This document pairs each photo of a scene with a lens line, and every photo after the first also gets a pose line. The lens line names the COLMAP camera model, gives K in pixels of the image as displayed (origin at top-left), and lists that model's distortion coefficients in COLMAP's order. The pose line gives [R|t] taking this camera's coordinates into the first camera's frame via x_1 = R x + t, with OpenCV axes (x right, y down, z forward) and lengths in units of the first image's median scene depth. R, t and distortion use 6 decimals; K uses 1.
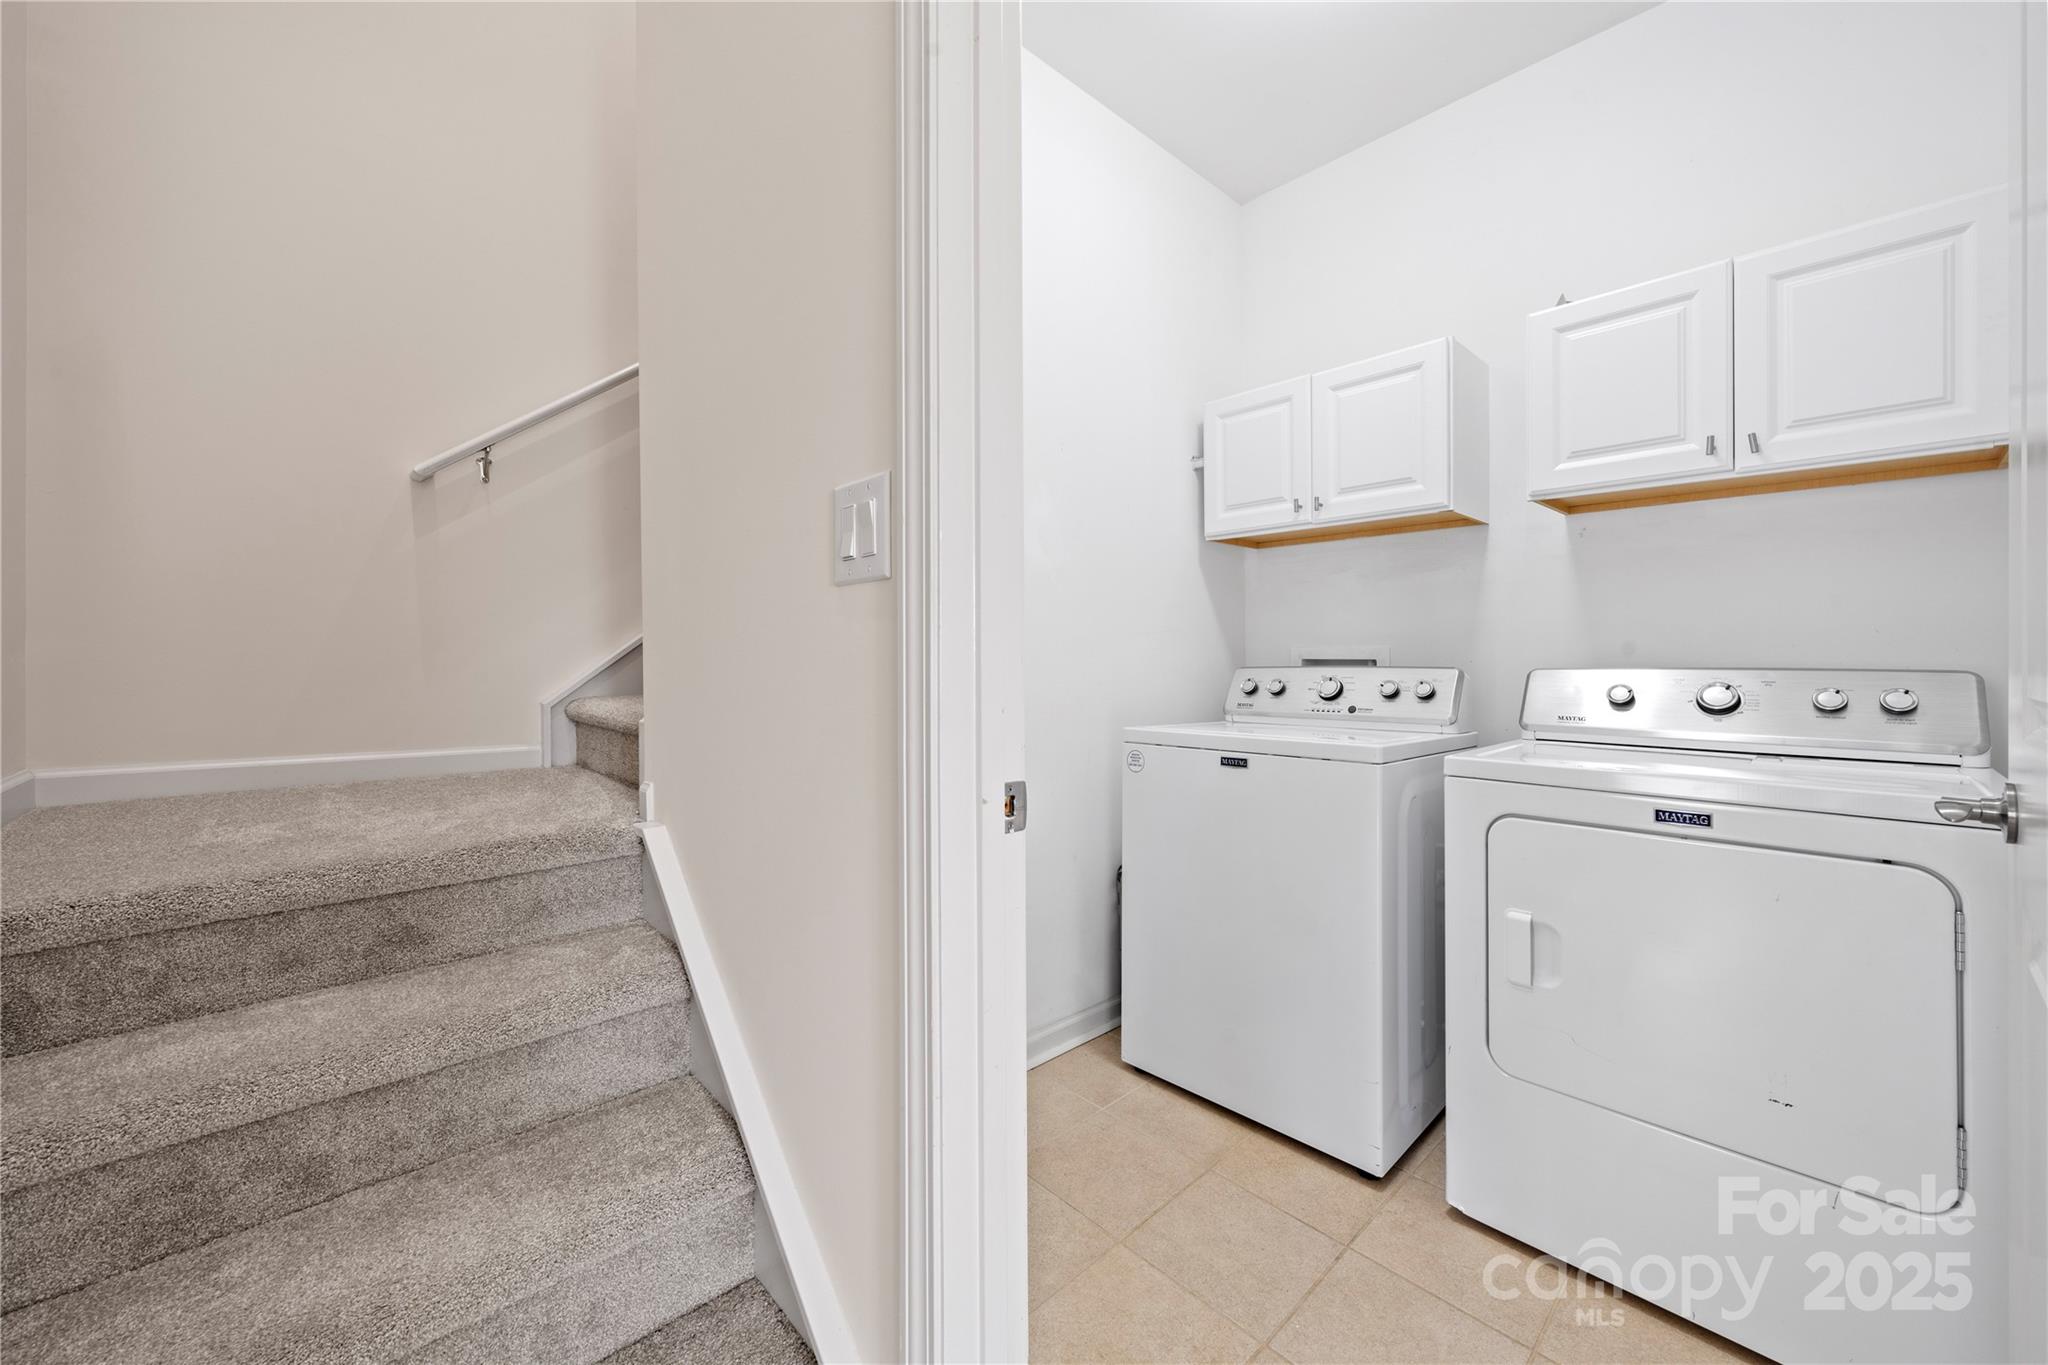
lens RADIAL K [[757.3, 0, 1040.1], [0, 757.3, 654.1], [0, 0, 1]] dist [-0.003921, 0.000634]
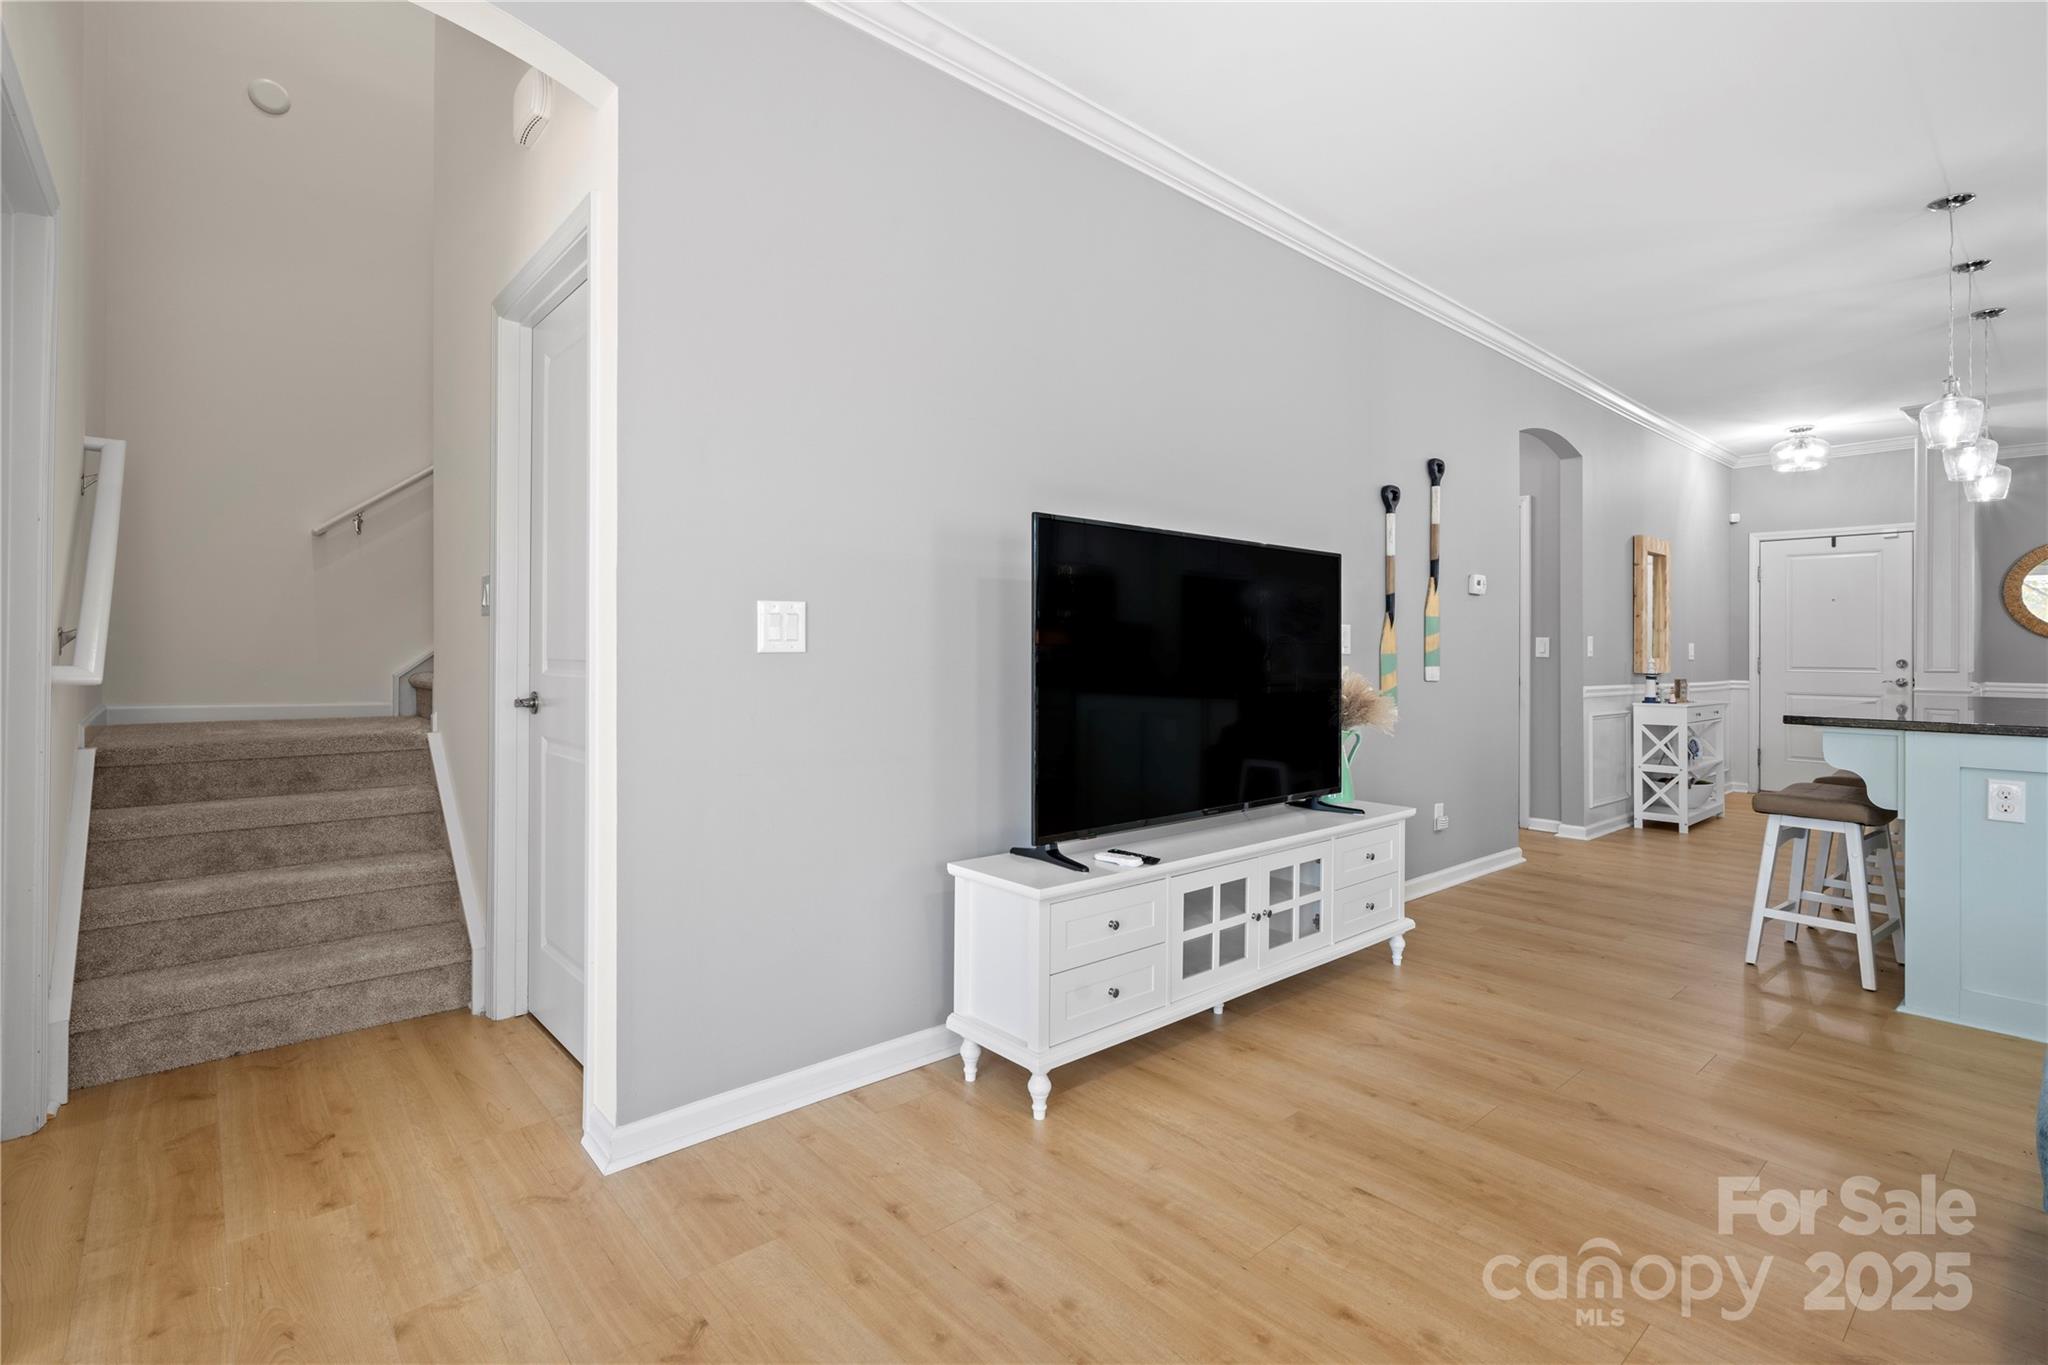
lens RADIAL K [[961.3, 0, 1061.6], [0, 961.3, 648.6], [0, 0, 1]] dist [0.012588, 0.000807]
pose [[0.999338, 0.008710, -0.035325, 1.392304], [-0.008754, 0.999961, -0.001107, -0.001305], [0.035314, 0.001416, 0.999375, -1.671970]]
